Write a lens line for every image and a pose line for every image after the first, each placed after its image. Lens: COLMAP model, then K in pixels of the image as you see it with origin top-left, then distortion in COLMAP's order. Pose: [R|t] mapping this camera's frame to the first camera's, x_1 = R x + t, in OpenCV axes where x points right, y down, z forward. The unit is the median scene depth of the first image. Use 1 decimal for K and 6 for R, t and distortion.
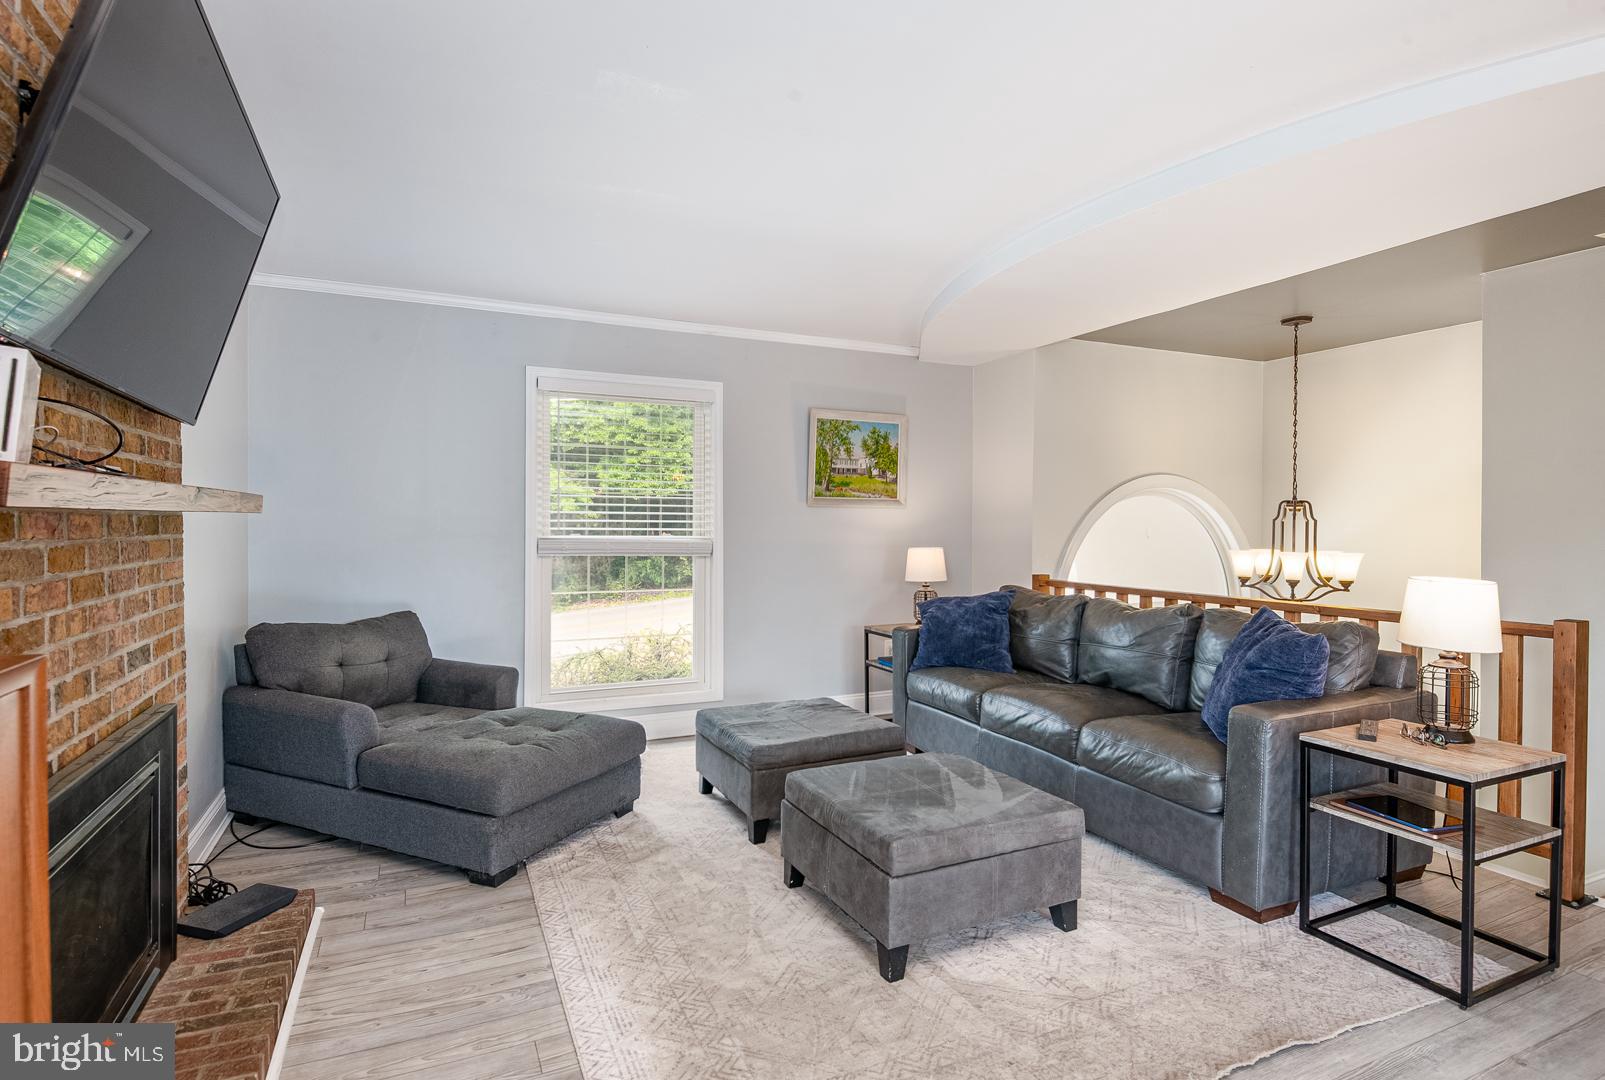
lens RADIAL K [[810.8, 0, 787.6], [0, 810.8, 527.5], [0, 0, 1]] dist [-0.006814, -0.001124]
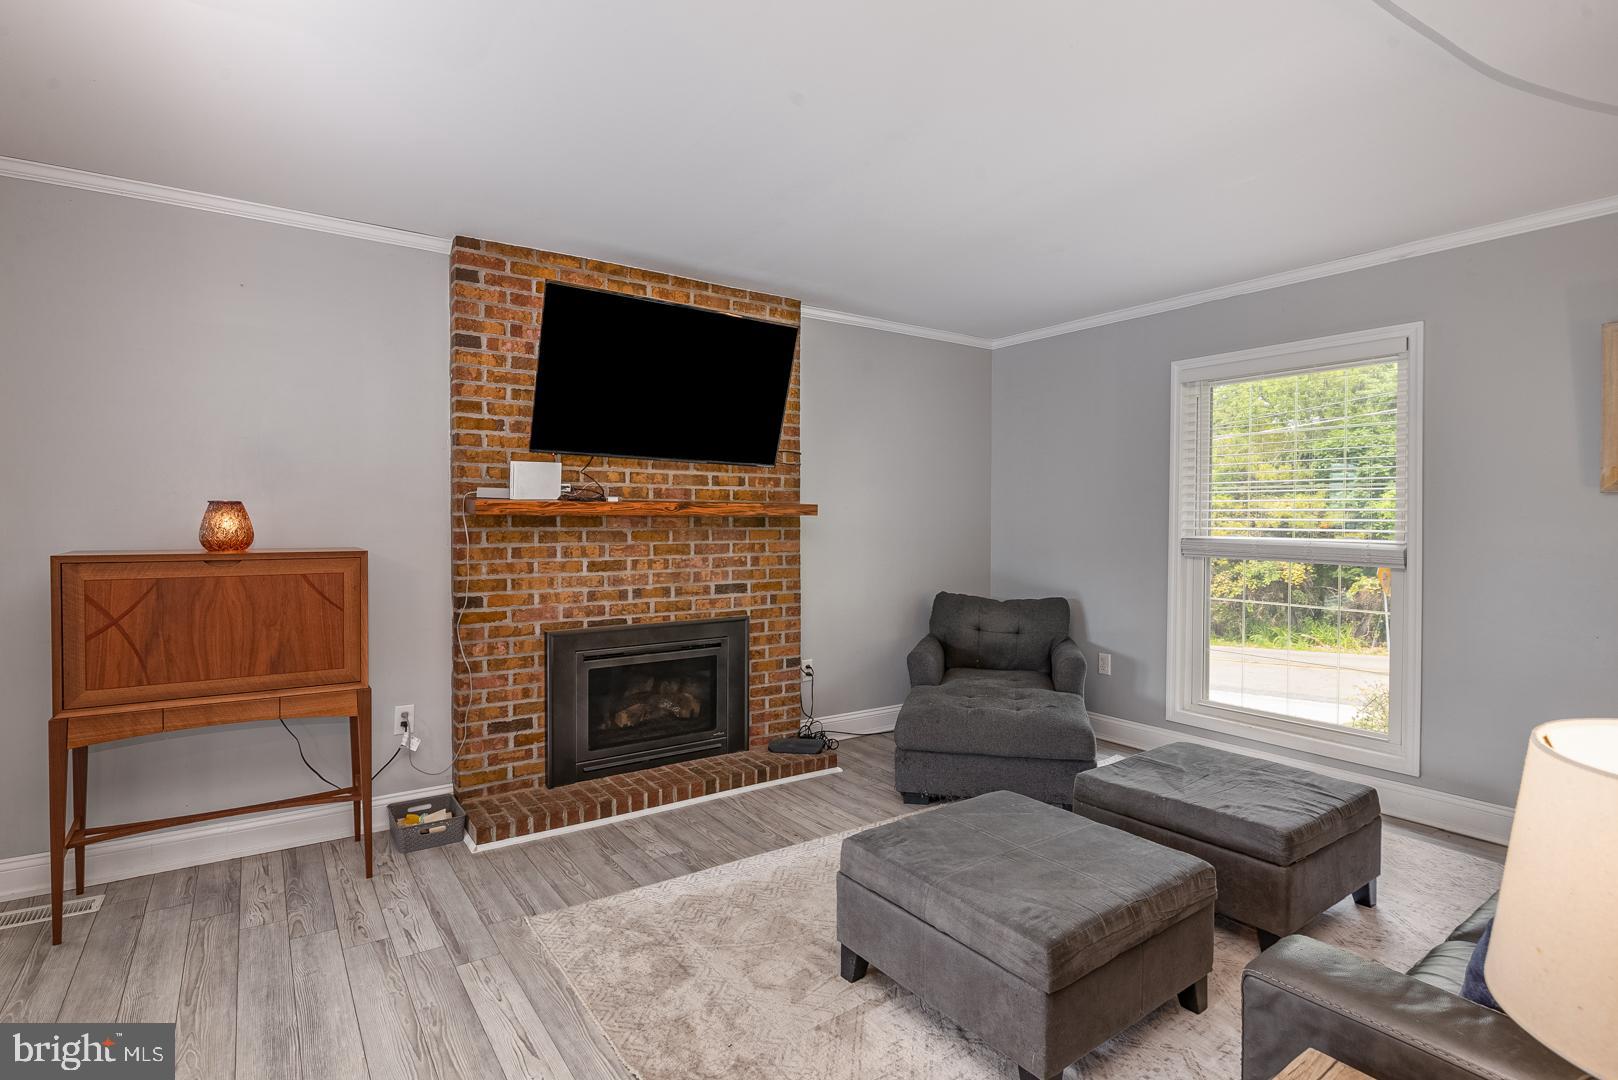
lens RADIAL K [[786.2, 0, 794.7], [0, 786.2, 522.8], [0, 0, 1]] dist [-0.000763, -0.011567]
pose [[0.175852, -0.001020, -0.984416, 0.684881], [-0.005247, 0.999984, -0.001974, -0.001575], [0.984403, 0.005512, 0.175844, 0.484456]]
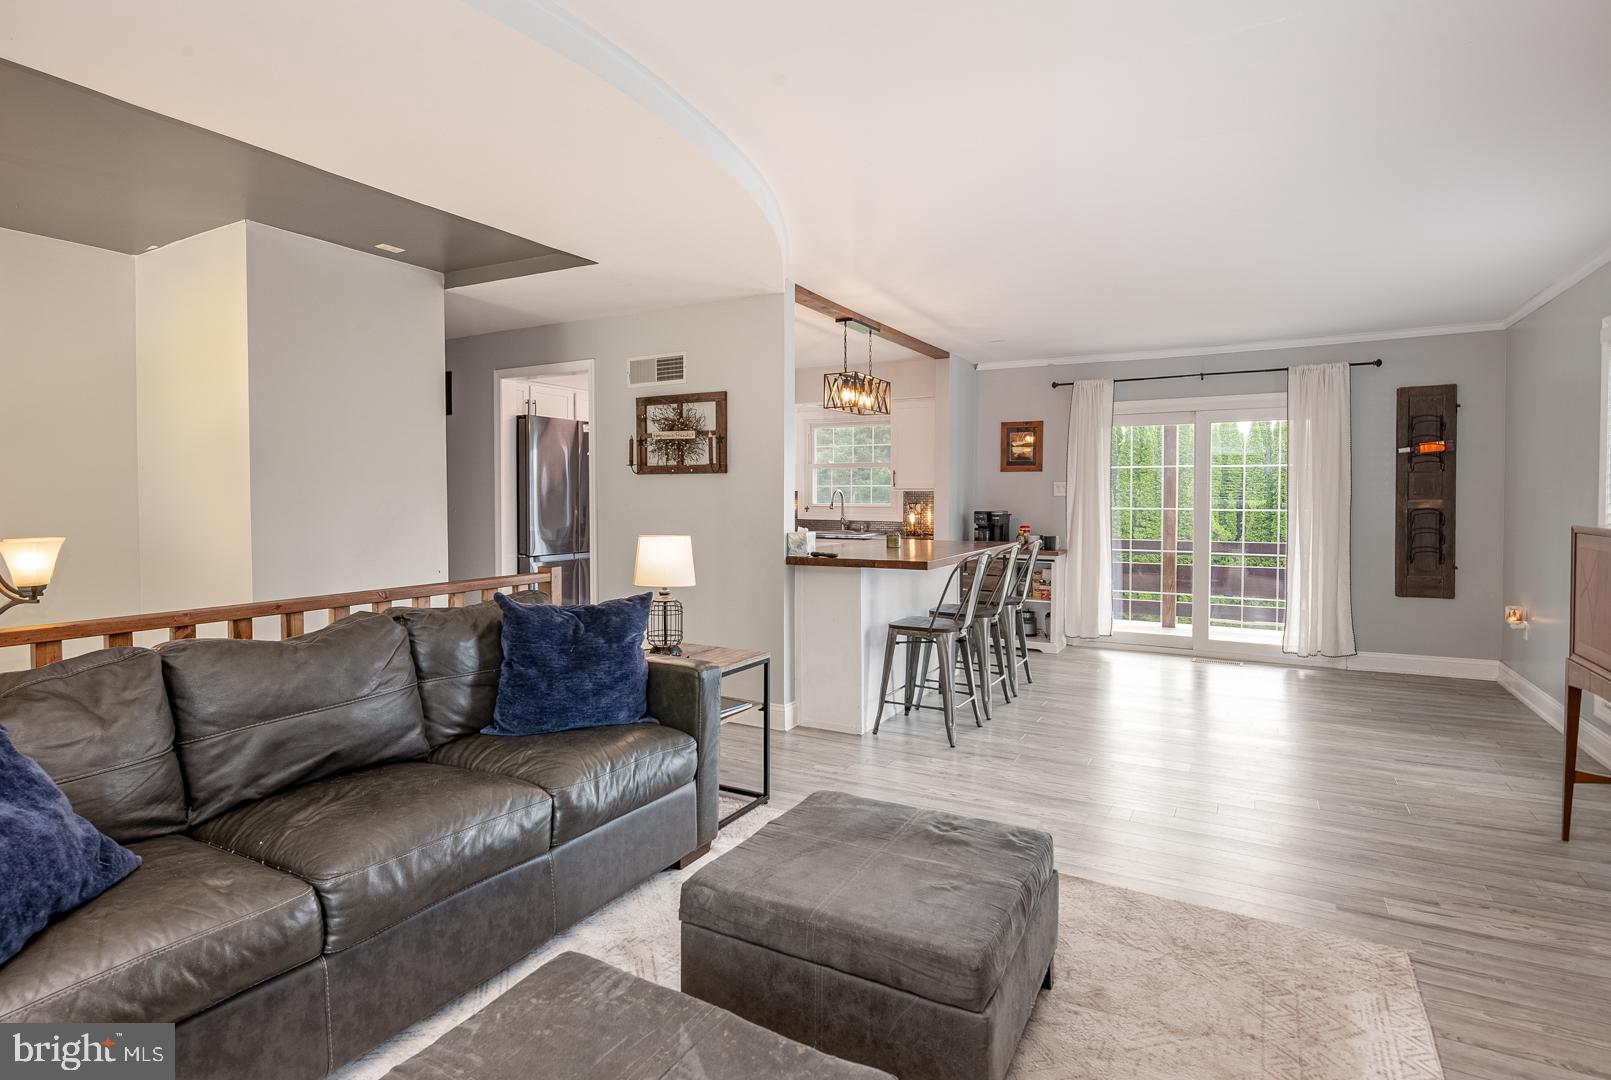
lens RADIAL K [[813.8, 0, 796.9], [0, 813.8, 535.0], [0, 0, 1]] dist [-0.001155, -0.013131]
pose [[-0.592785, -0.036759, 0.804521, -0.276537], [0.003723, 0.998822, 0.048379, -0.002380], [-0.805352, 0.031674, -0.591950, 1.125450]]
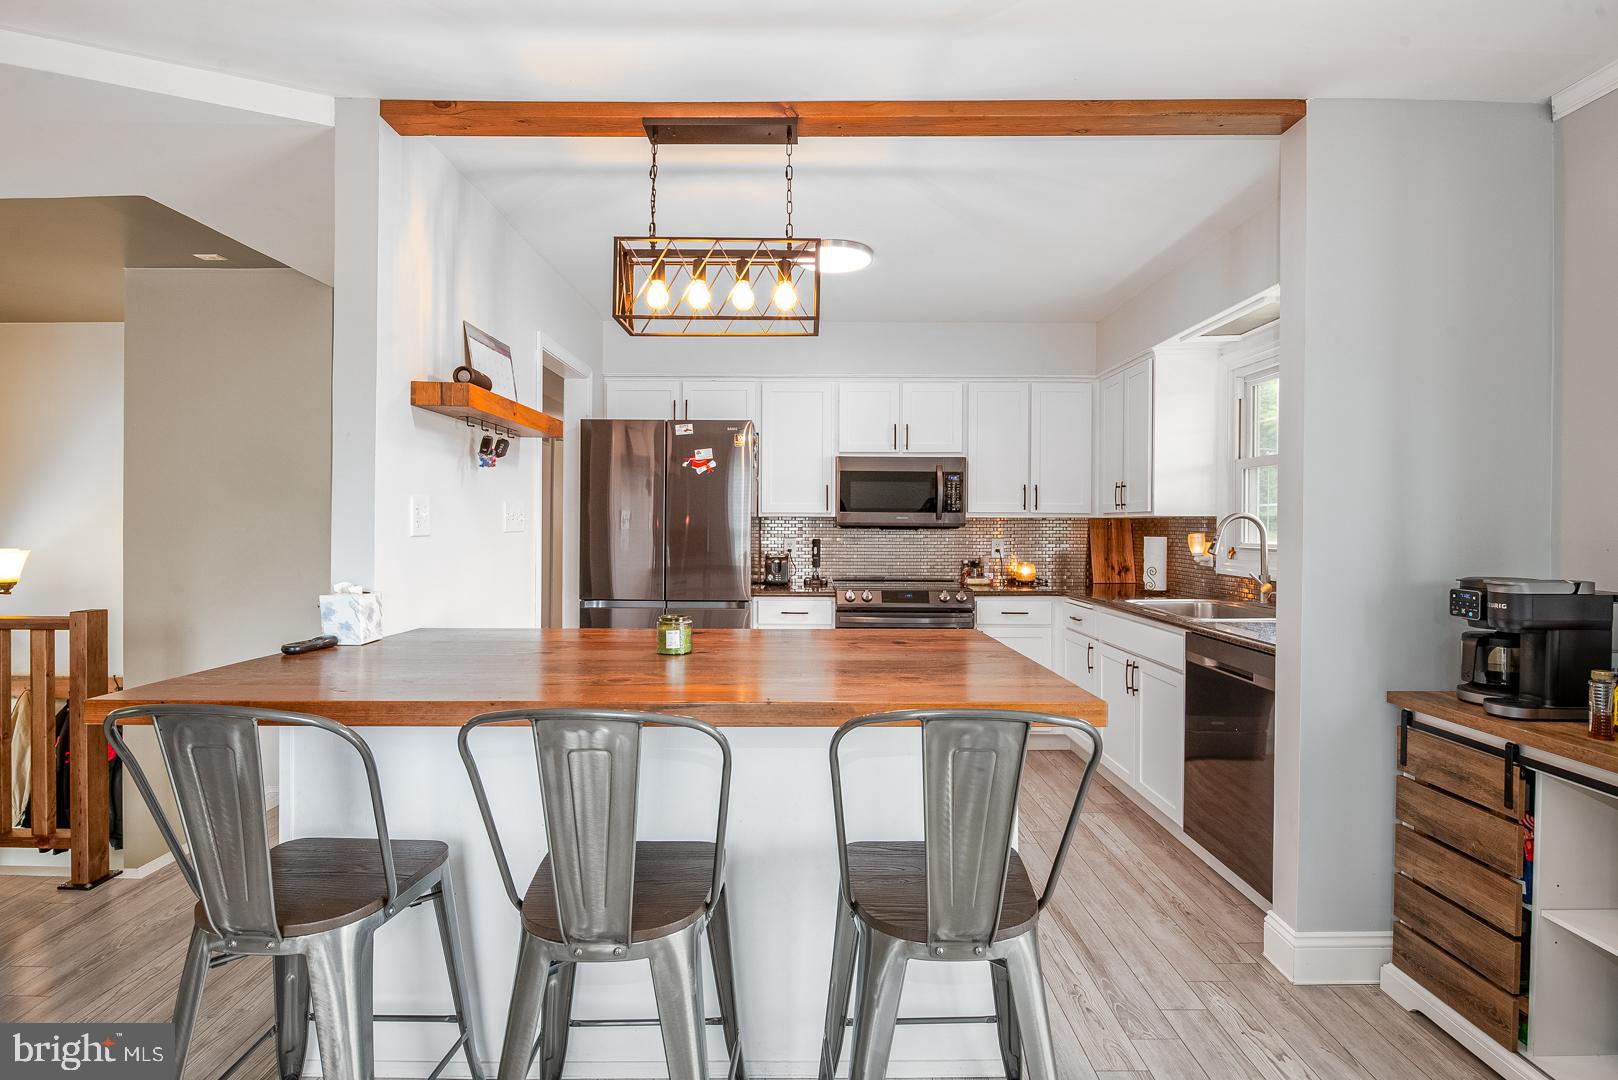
lens RADIAL K [[814.5, 0, 818.6], [0, 814.5, 523.1], [0, 0, 1]] dist [-0.000552, -0.010652]
pose [[0.407032, 0.002344, 0.913411, 0.311390], [-0.000317, 0.999997, -0.002426, 0.004388], [-0.913414, 0.000698, 0.407032, -0.205409]]
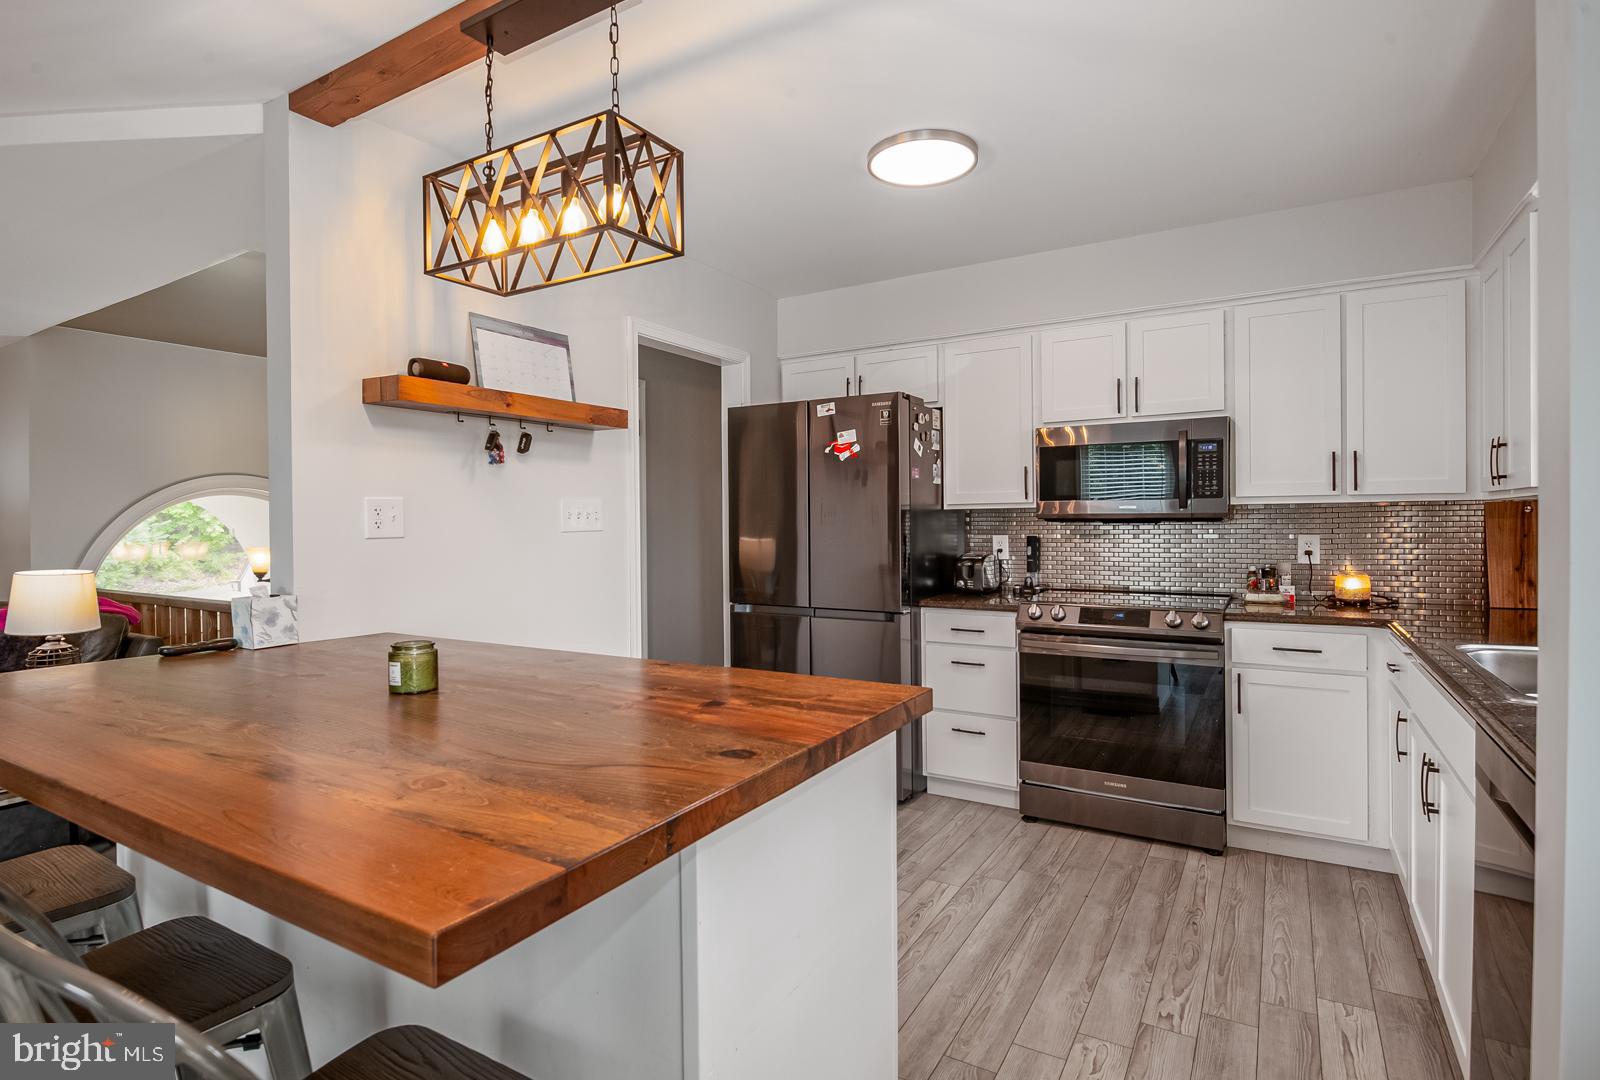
lens RADIAL K [[808.3, 0, 785.2], [0, 808.3, 527.6], [0, 0, 1]] dist [-0.006814, -0.001124]
pose [[0.828775, -0.014529, 0.559394, 0.717788], [0.013138, 0.999893, 0.006505, 0.005437], [-0.559428, 0.001958, 0.828876, -0.356801]]
